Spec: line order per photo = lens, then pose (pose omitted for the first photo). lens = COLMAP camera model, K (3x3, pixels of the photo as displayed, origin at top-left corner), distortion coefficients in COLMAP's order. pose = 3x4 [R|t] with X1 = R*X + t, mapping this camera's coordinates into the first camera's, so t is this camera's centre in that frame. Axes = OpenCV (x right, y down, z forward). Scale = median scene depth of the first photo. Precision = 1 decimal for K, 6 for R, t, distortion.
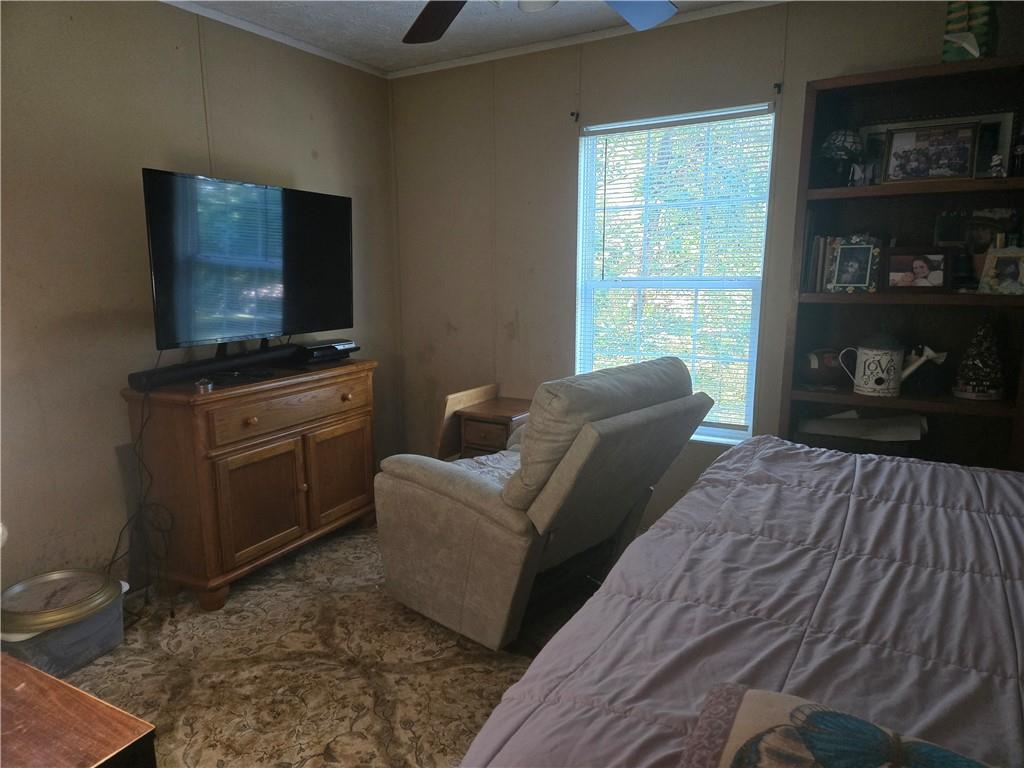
lens RADIAL K [[684.7, 0, 506.3], [0, 684.7, 388.5], [0, 0, 1]] dist [0.083851, -0.069686]
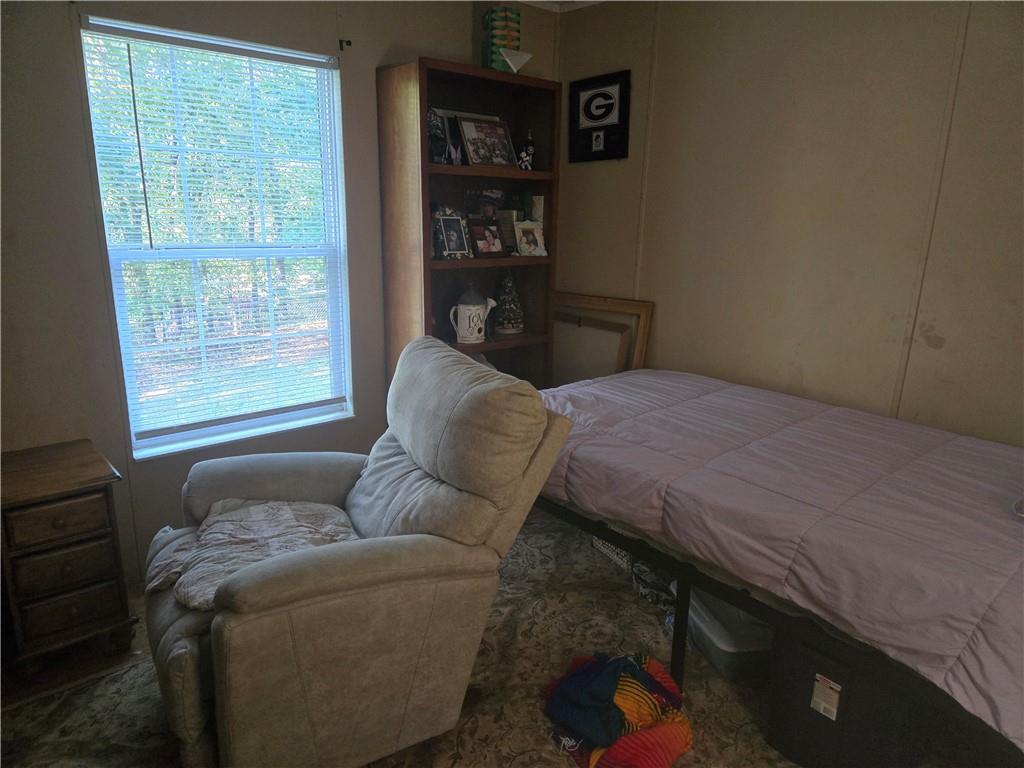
lens RADIAL K [[684.7, 0, 509.2], [0, 684.7, 379.6], [0, 0, 1]] dist [0.083851, -0.069686]
pose [[0.311710, -0.215609, 0.925392, -0.577162], [0.146605, 0.973166, 0.177357, -0.132267], [-0.938799, 0.080383, 0.334954, 0.556538]]
